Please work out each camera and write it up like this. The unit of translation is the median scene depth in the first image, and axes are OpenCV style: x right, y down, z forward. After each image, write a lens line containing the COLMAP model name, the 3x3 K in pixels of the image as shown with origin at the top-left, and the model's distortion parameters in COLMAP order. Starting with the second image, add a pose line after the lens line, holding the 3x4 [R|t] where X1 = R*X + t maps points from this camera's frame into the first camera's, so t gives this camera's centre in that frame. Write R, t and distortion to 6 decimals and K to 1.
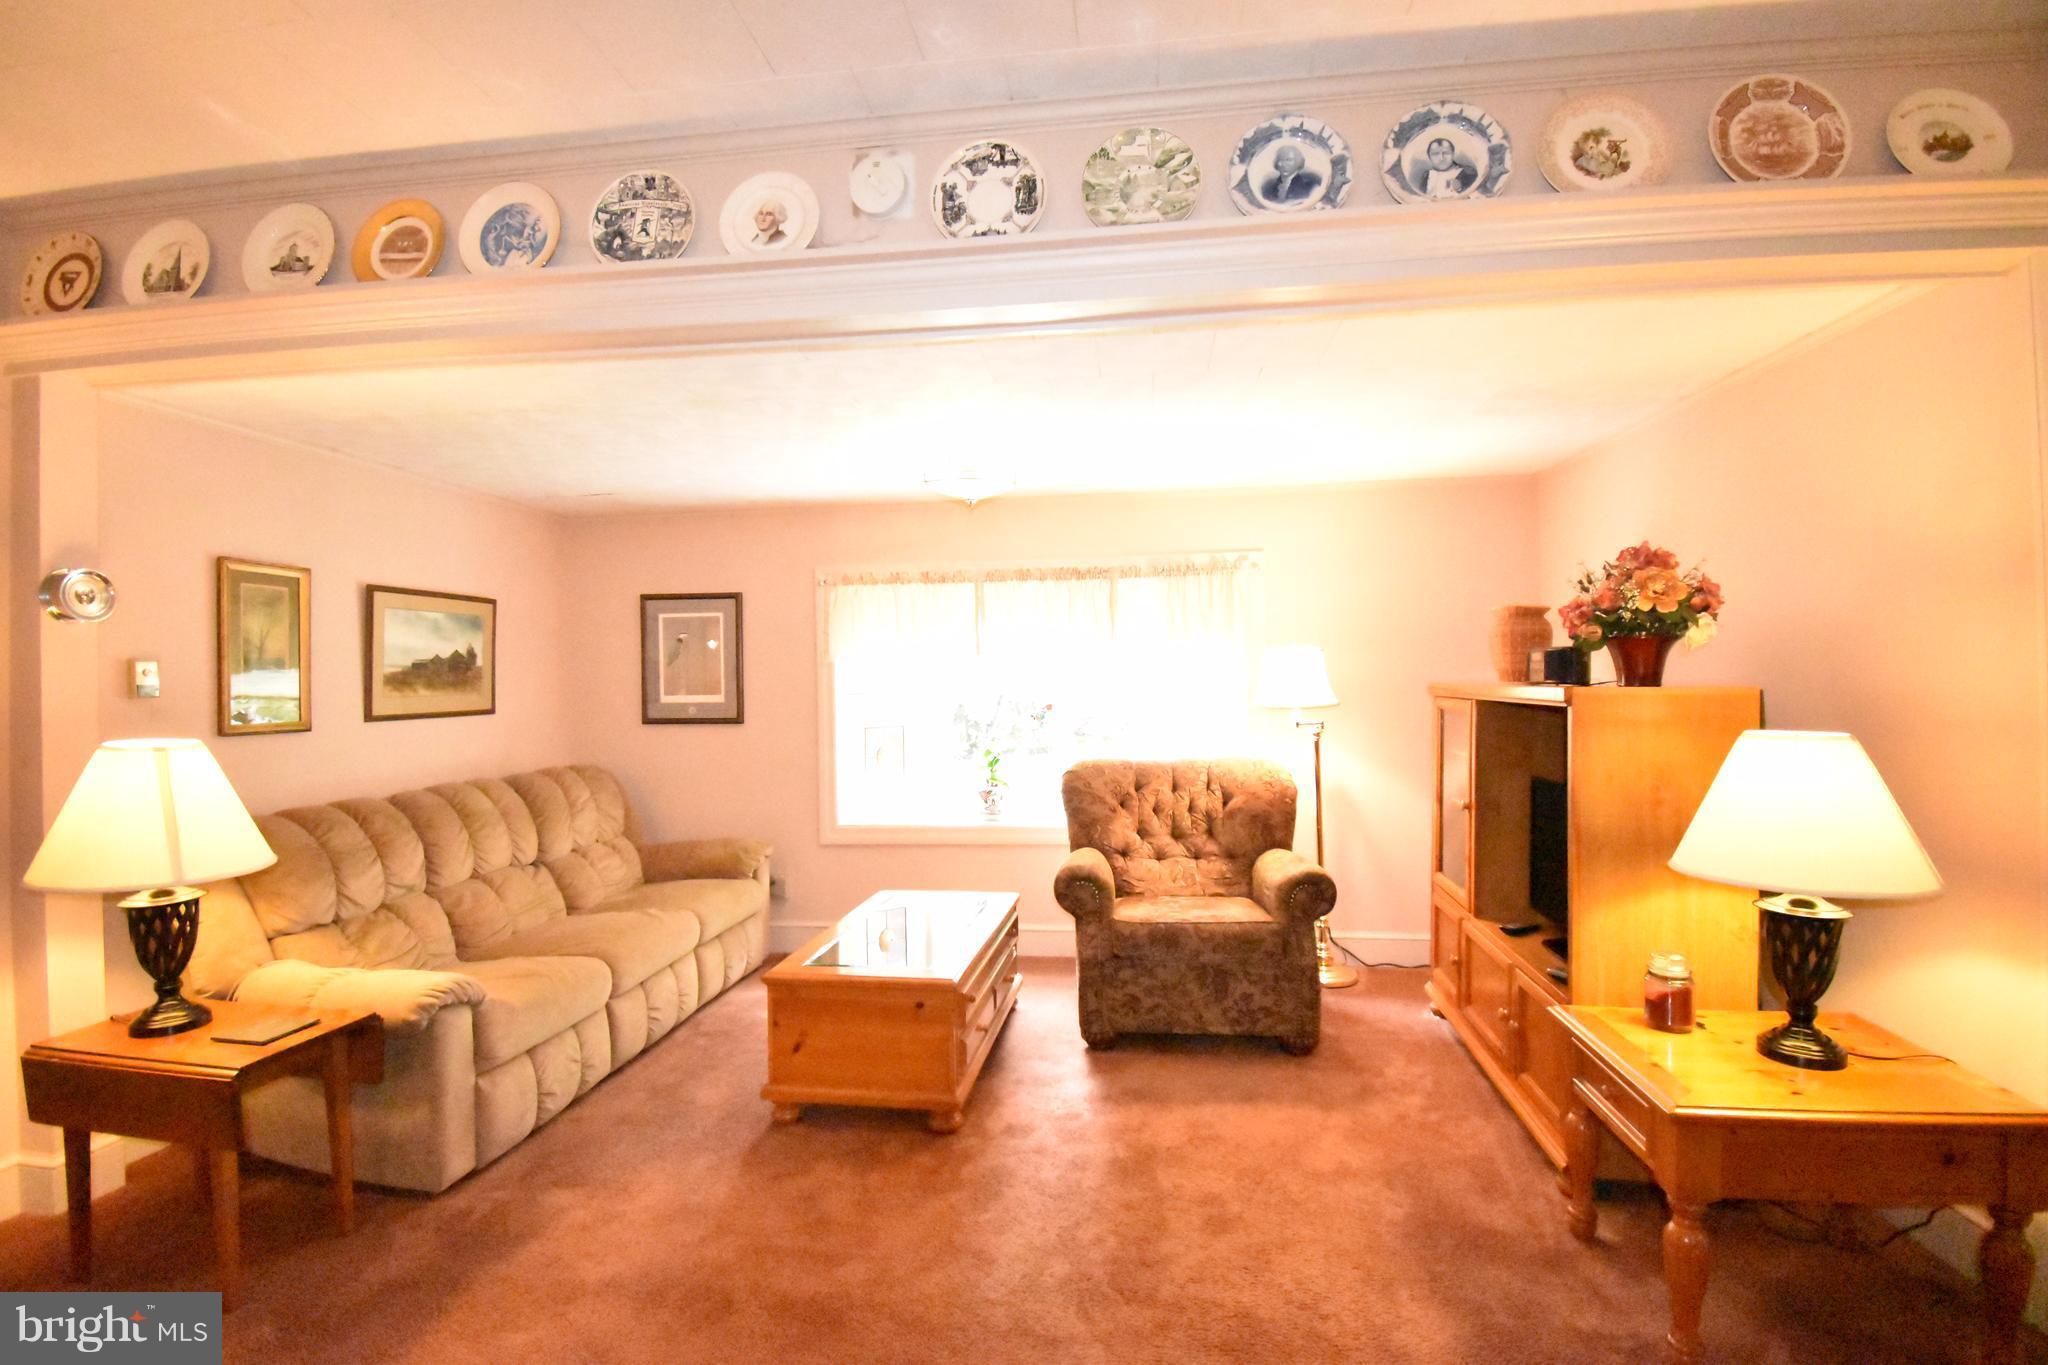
lens RADIAL K [[925.5, 0, 1042.6], [0, 925.5, 679.5], [0, 0, 1]] dist [0.024491, -0.029374]
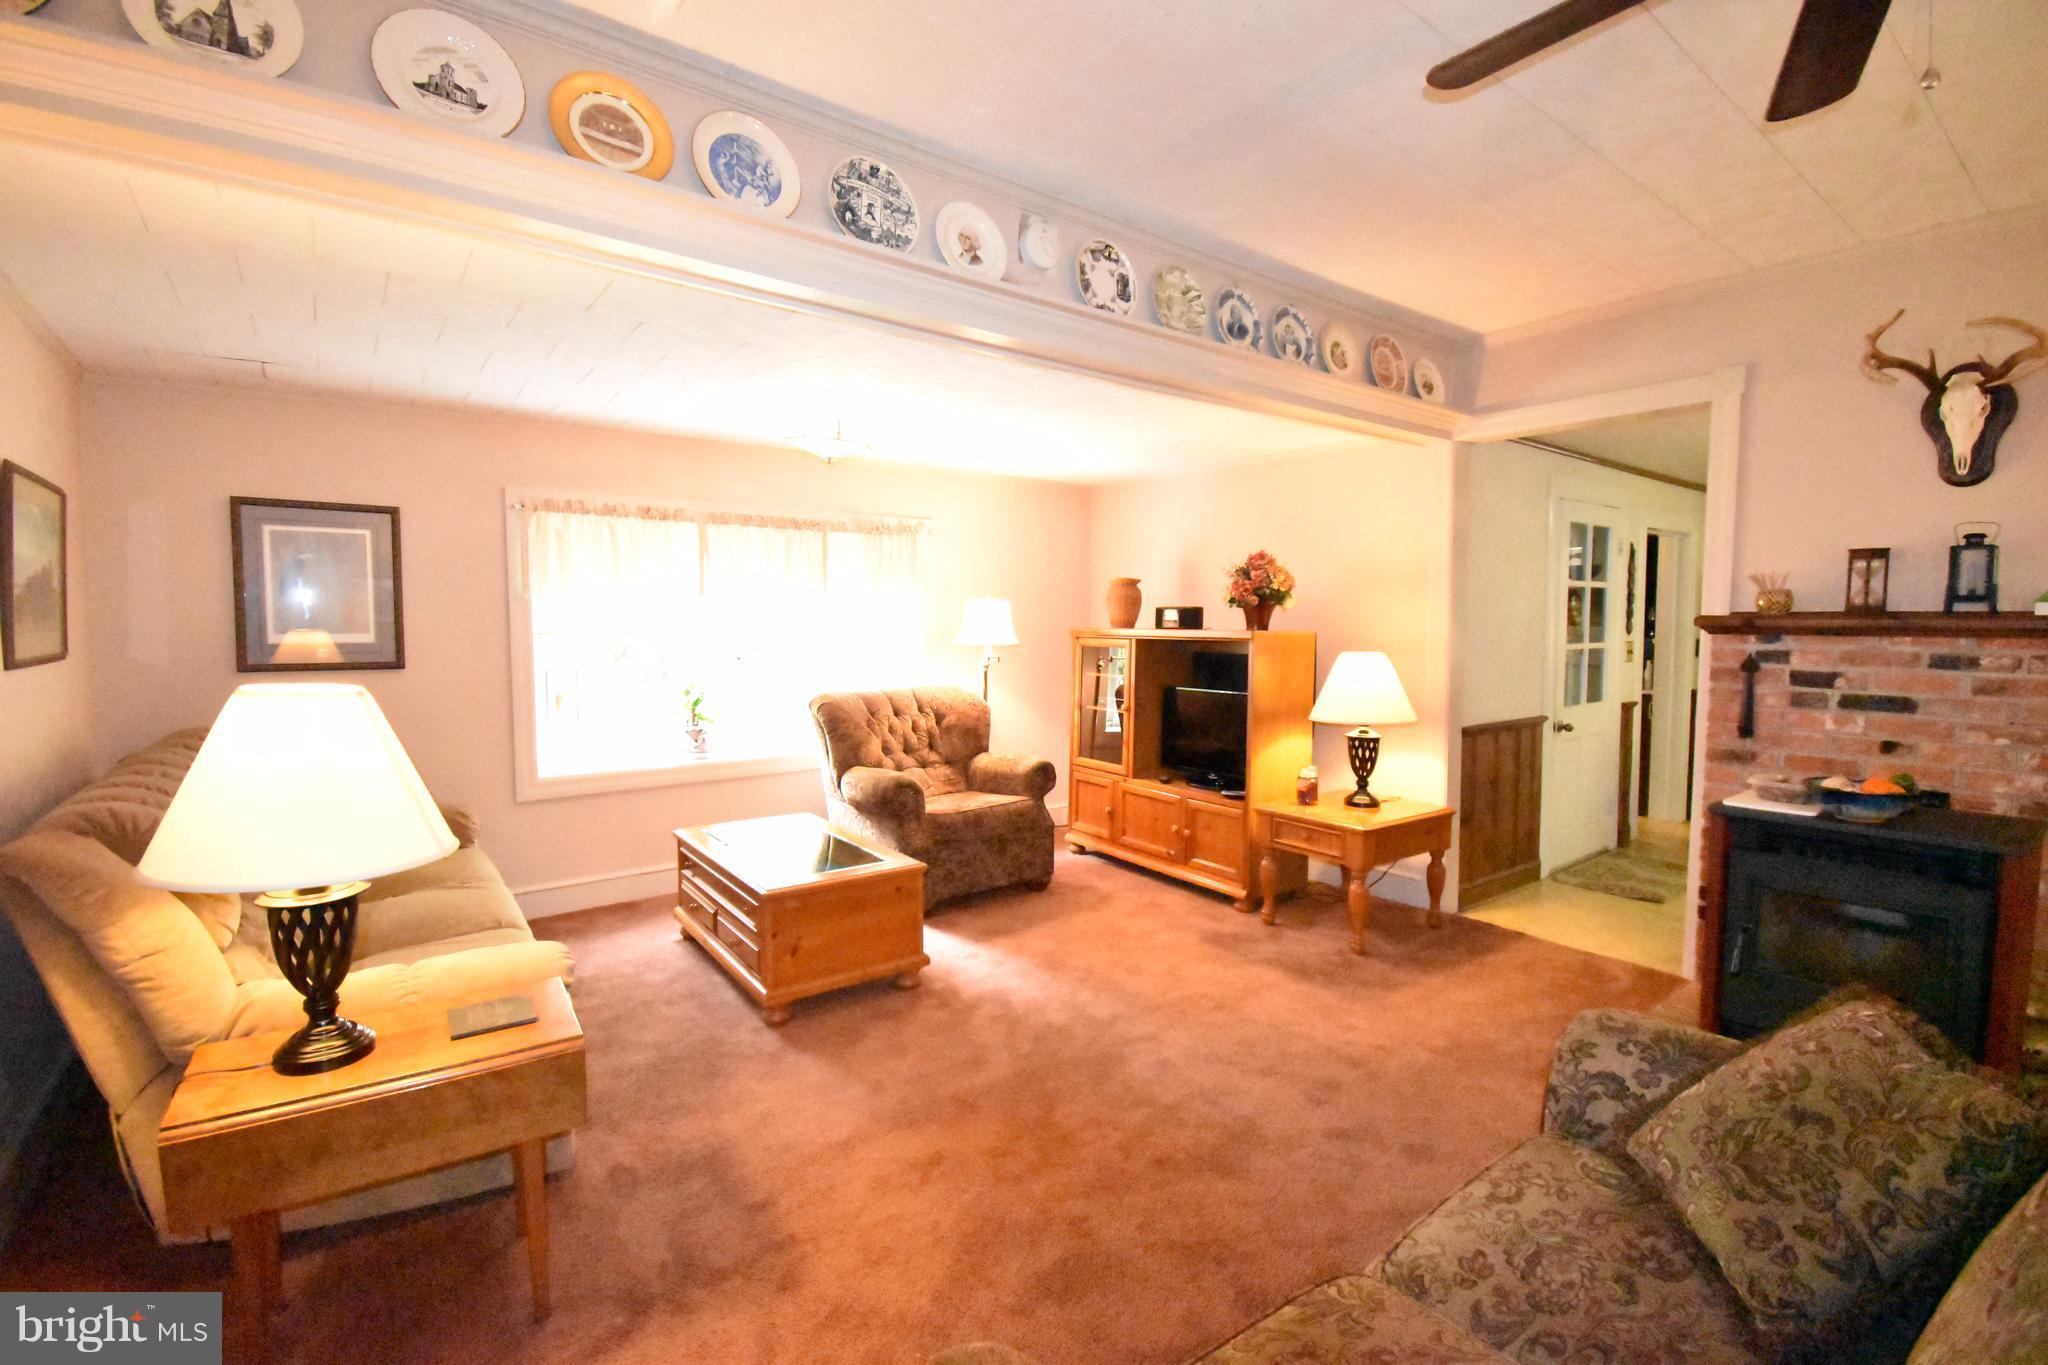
lens RADIAL K [[905.4, 0, 1071.3], [0, 905.4, 681.4], [0, 0, 1]] dist [0.027381, -0.024936]
pose [[0.695712, -0.032430, 0.717588, -0.926552], [-0.010726, 0.998400, 0.055519, 0.013963], [-0.718240, -0.046322, 0.694251, 0.033684]]
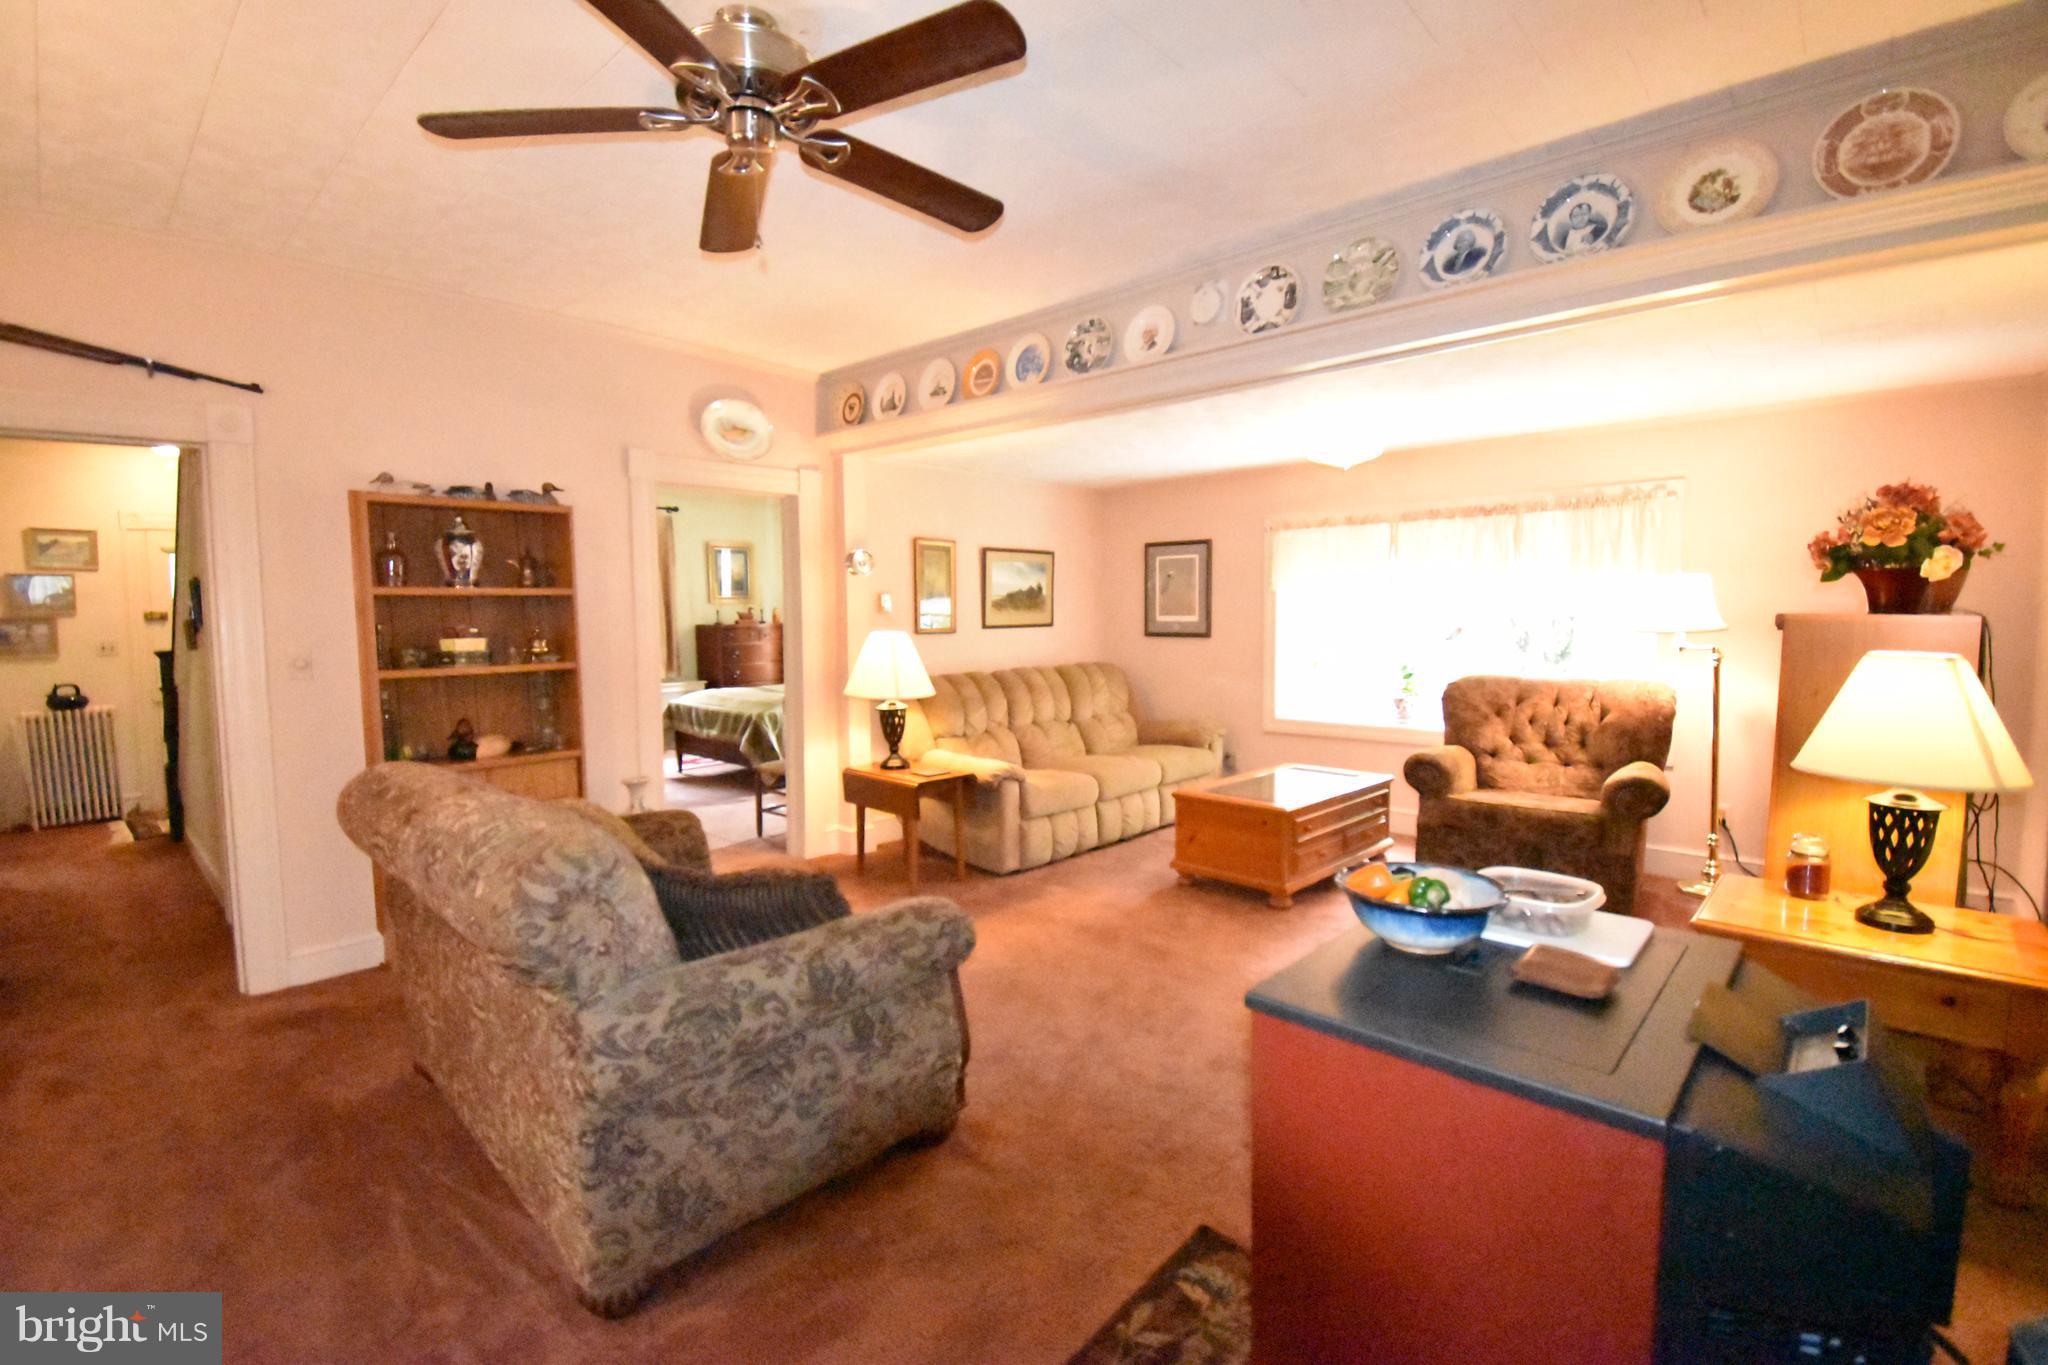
lens RADIAL K [[941.4, 0, 1023.3], [0, 941.4, 690.5], [0, 0, 1]] dist [0.025772, -0.027617]
pose [[0.810201, 0.056268, -0.583445, 0.488944], [-0.002852, 0.995748, 0.092072, -0.001811], [0.586145, -0.072933, 0.806917, -0.505243]]
